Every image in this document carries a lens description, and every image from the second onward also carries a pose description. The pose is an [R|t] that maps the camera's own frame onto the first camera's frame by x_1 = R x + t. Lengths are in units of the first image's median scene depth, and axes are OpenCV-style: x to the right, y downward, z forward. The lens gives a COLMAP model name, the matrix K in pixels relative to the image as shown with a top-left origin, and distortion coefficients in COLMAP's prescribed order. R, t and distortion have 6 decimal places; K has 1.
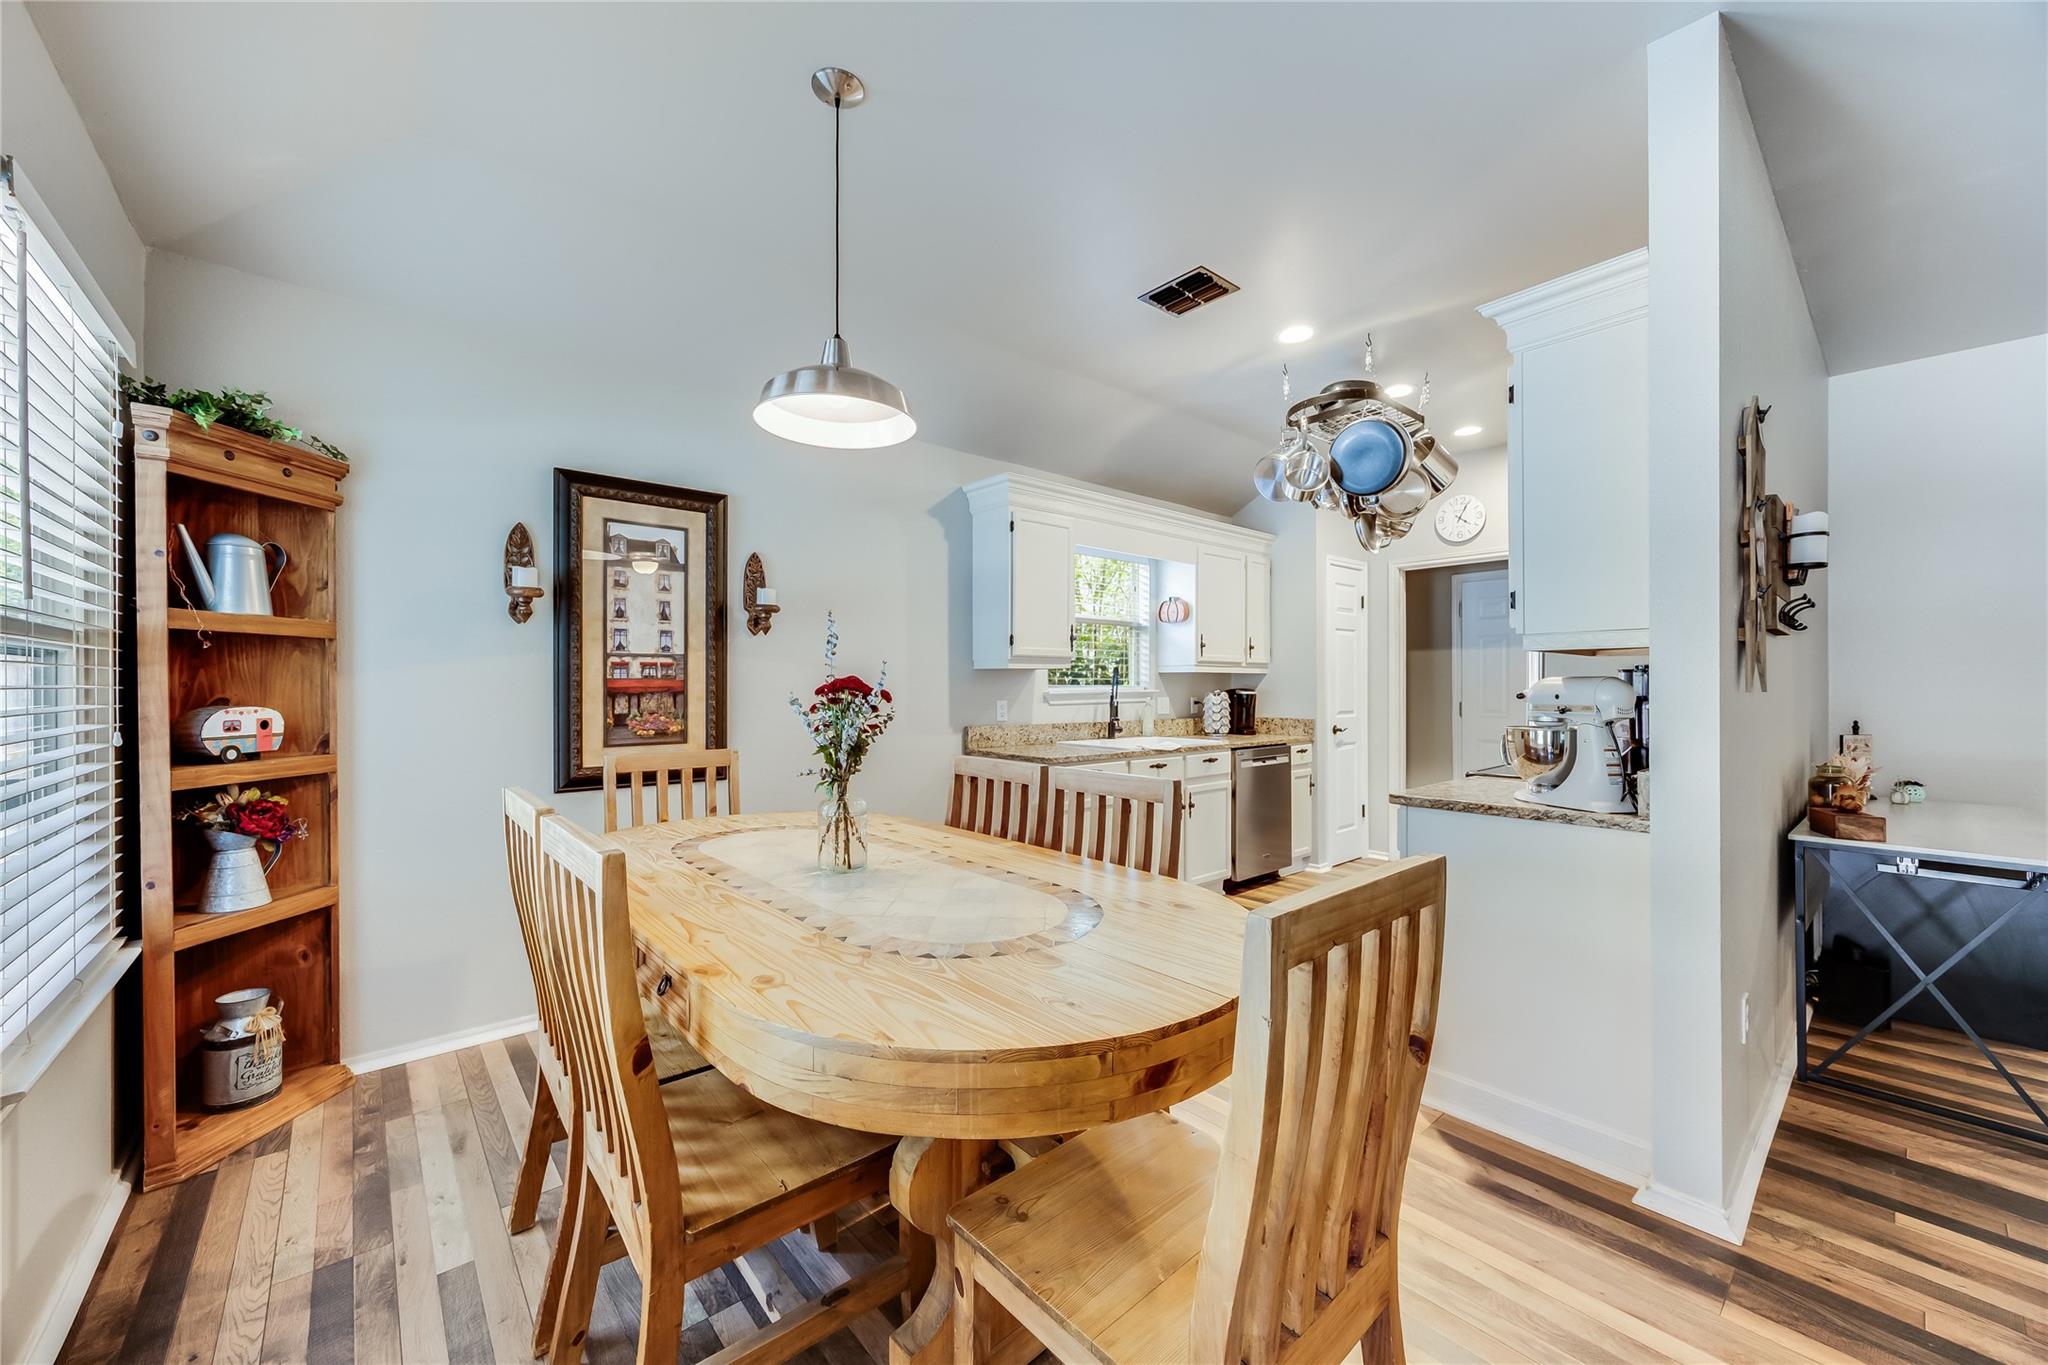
lens RADIAL K [[776.3, 0, 1024.3], [0, 776.3, 684.5], [0, 0, 1]] dist [-0.000408, 0.000718]
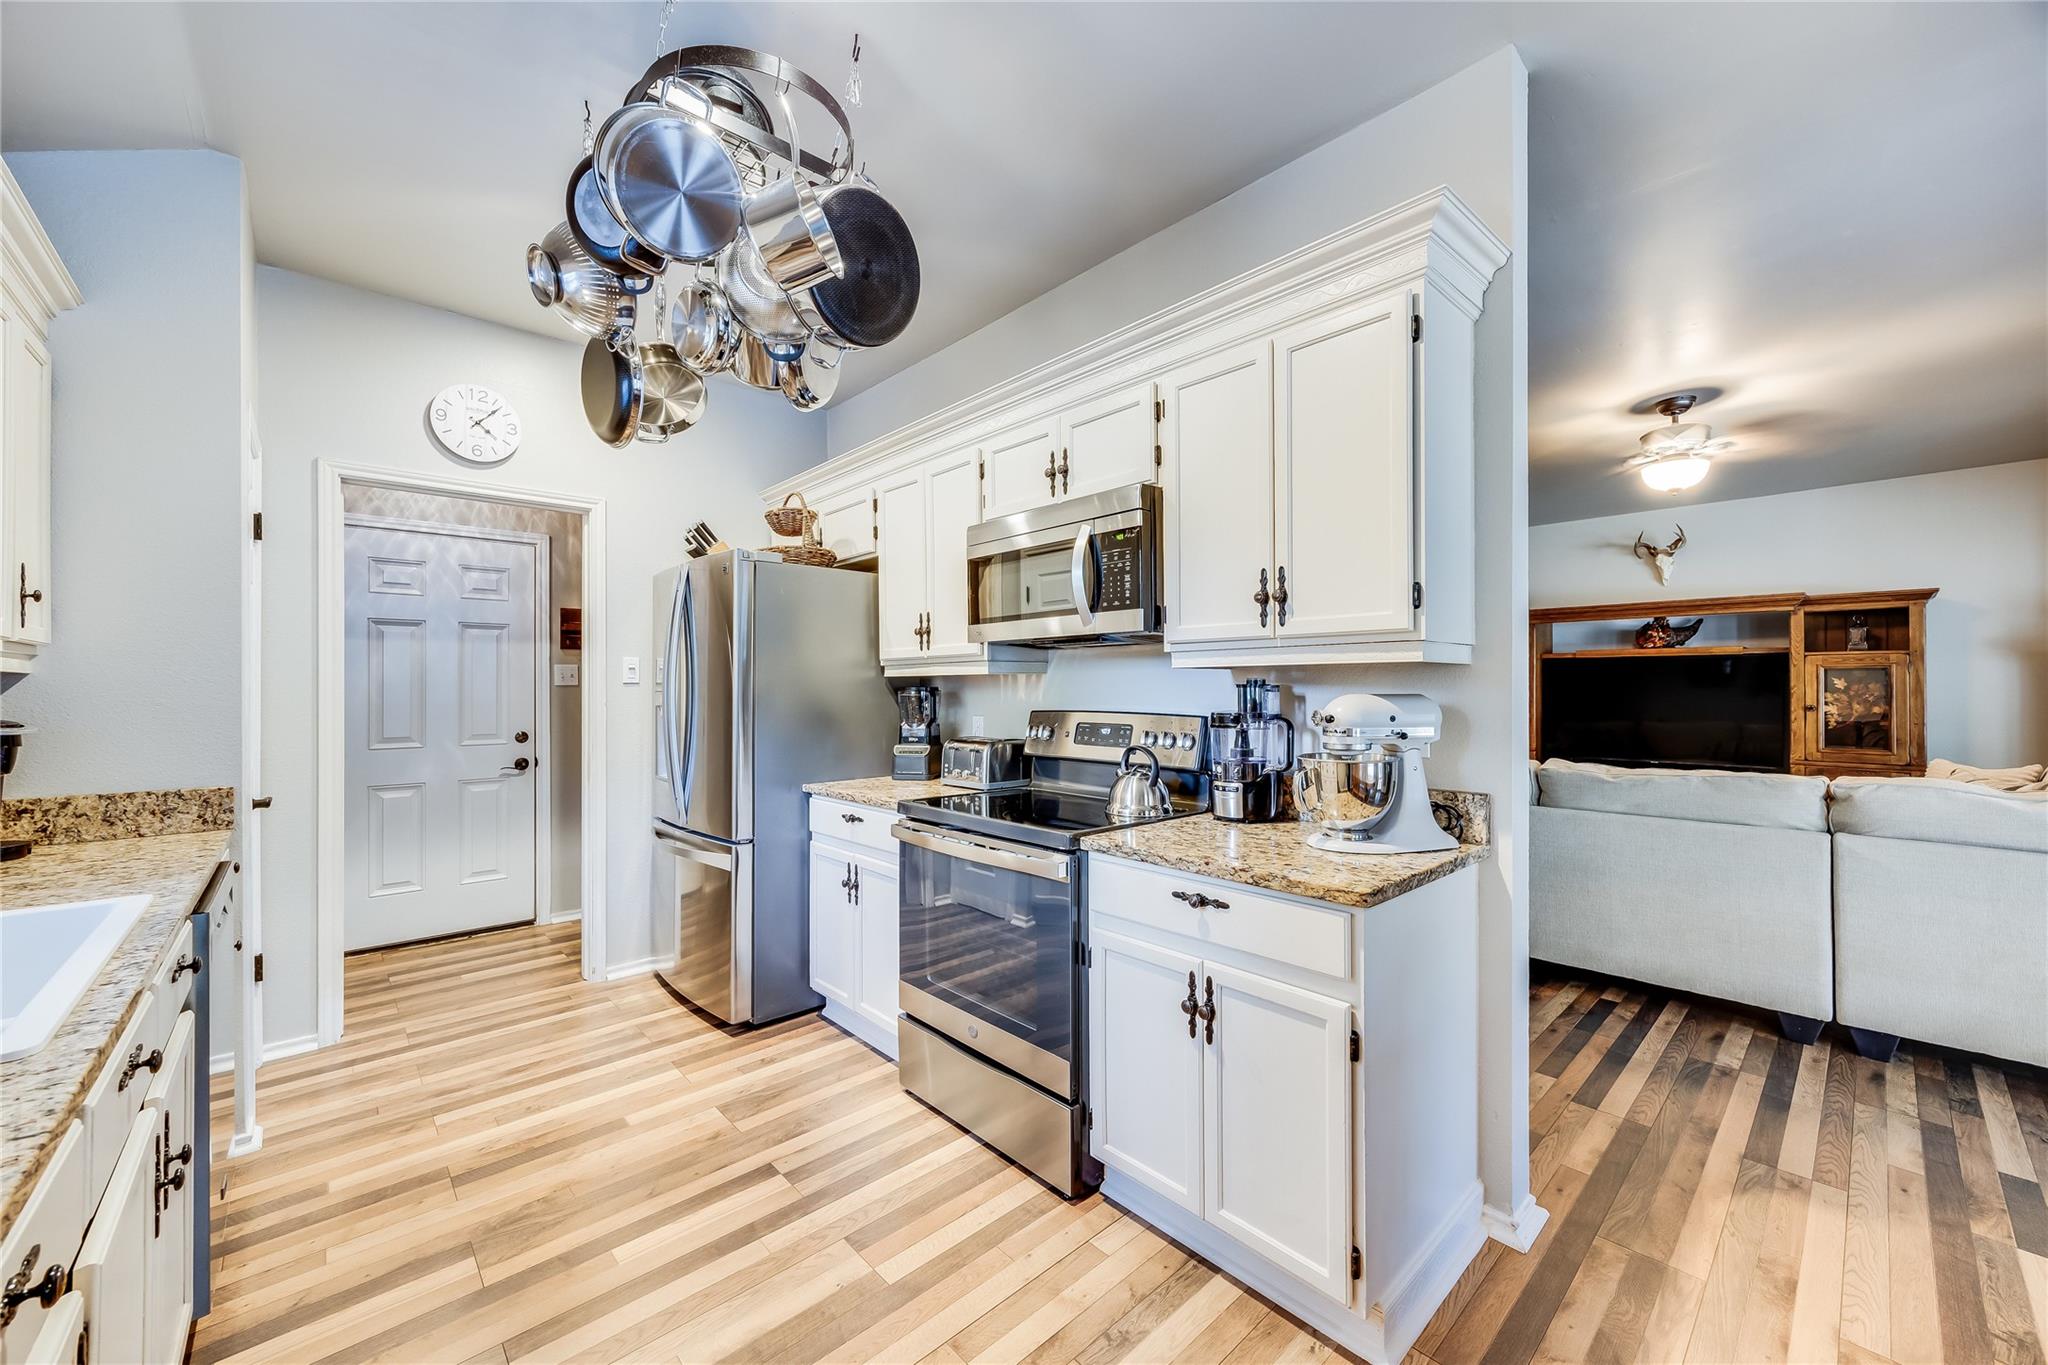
lens RADIAL K [[788.5, 0, 1018.7], [0, 788.5, 684.2], [0, 0, 1]] dist [0.000875, -0.000530]
pose [[-0.018223, 0.005743, 0.999817, -0.090862], [0.001562, 0.999982, -0.005716, -0.011305], [-0.999833, 0.001457, -0.018232, 0.967899]]
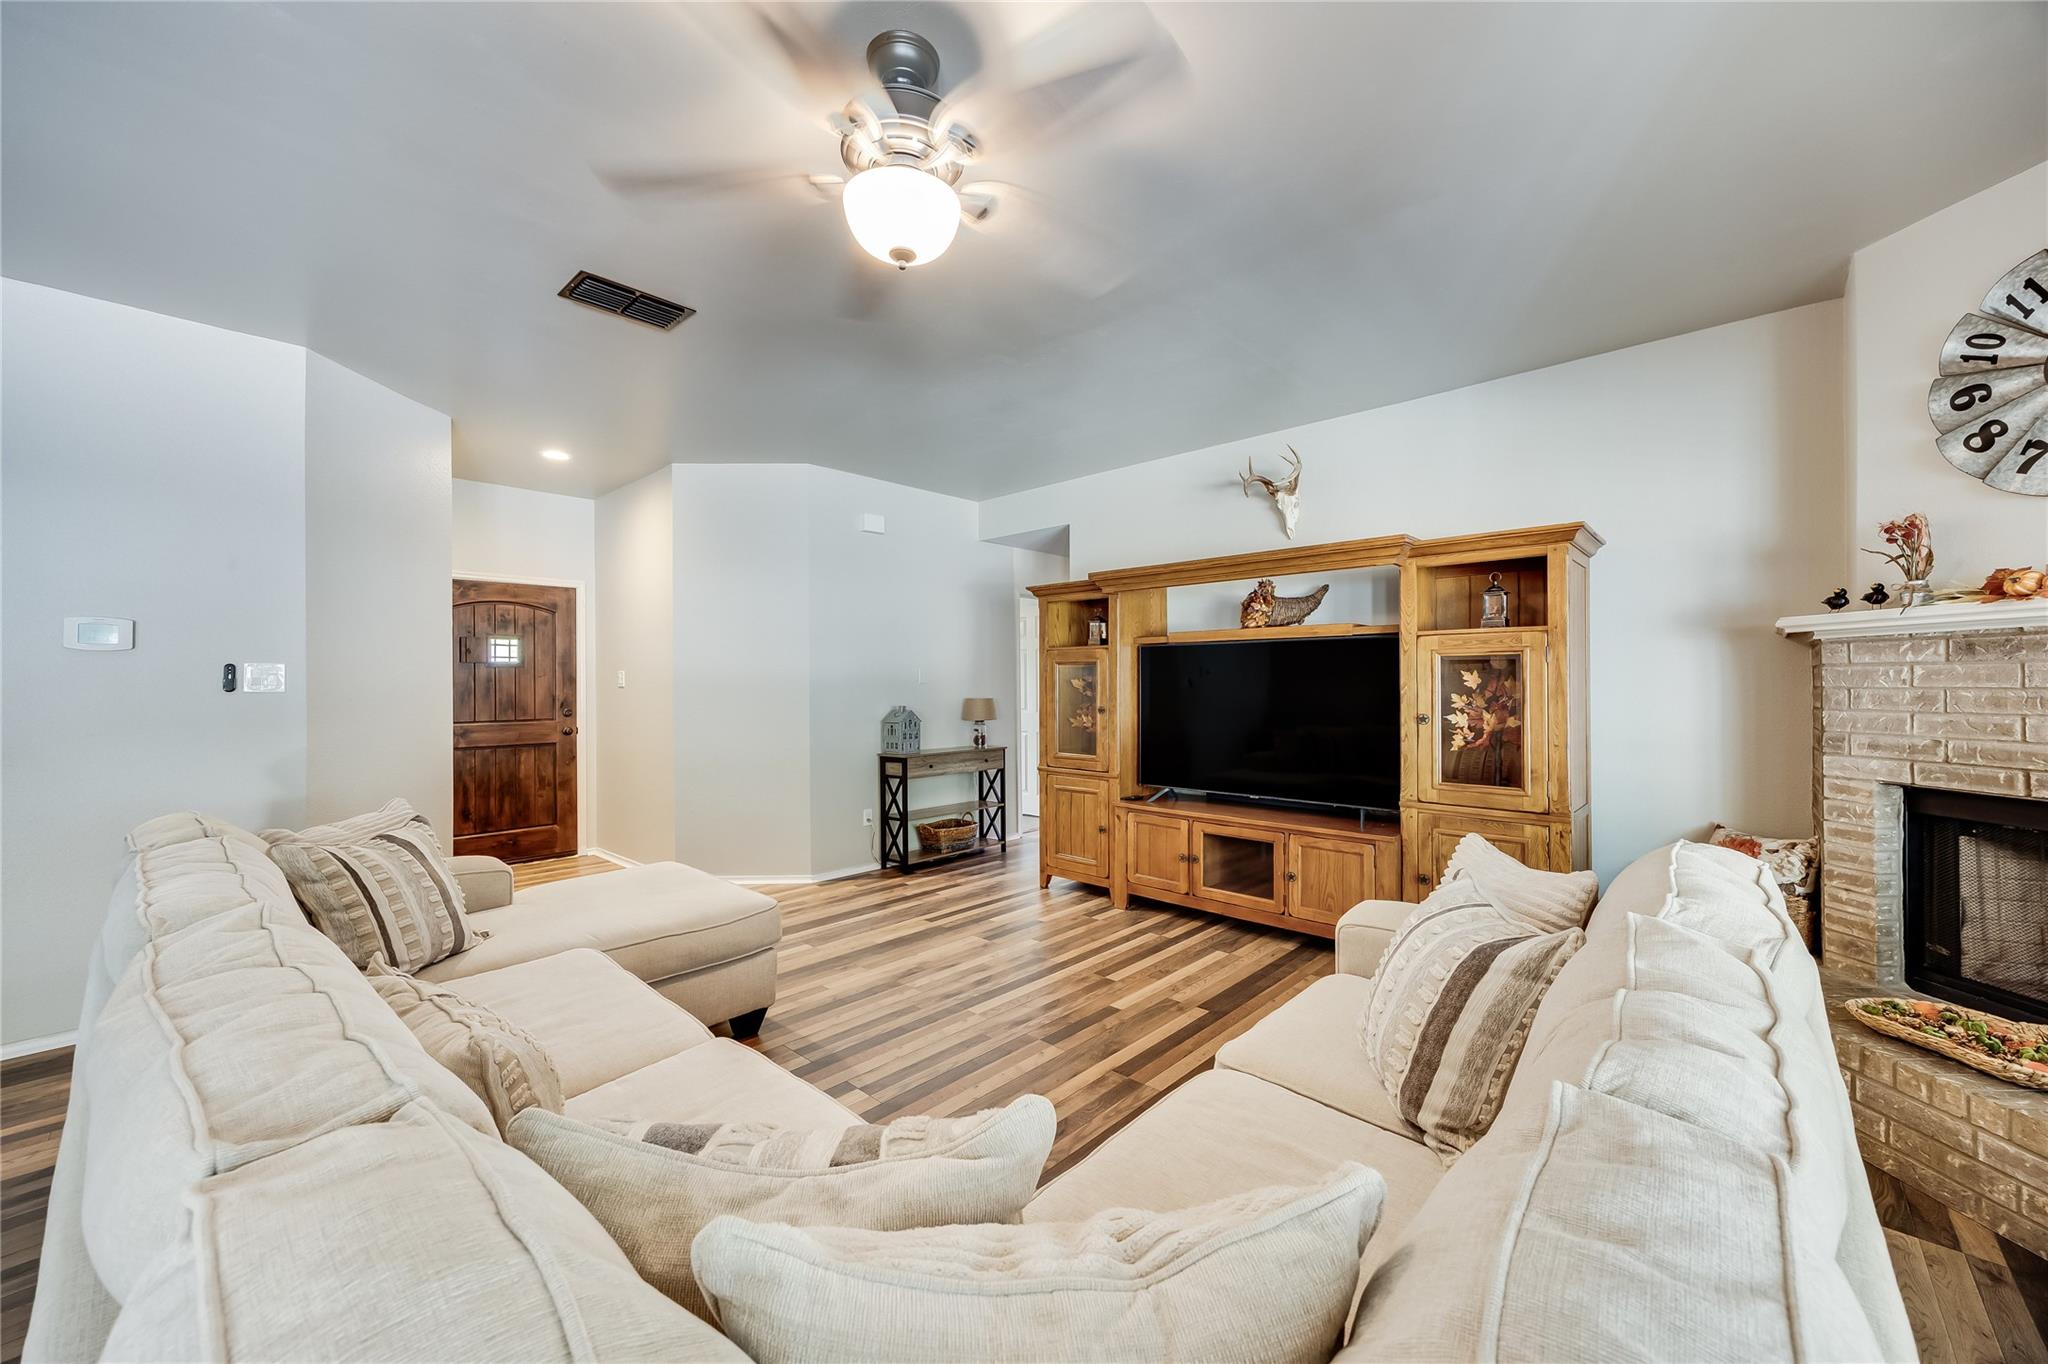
lens RADIAL K [[788.5, 0, 1010.7], [0, 788.5, 679.3], [0, 0, 1]] dist [0.000875, -0.000530]
pose [[-0.090176, 0.004902, 0.995914, 0.567654], [0.004912, 0.999978, -0.004477, -0.018774], [-0.995914, 0.004488, -0.090198, -0.132005]]
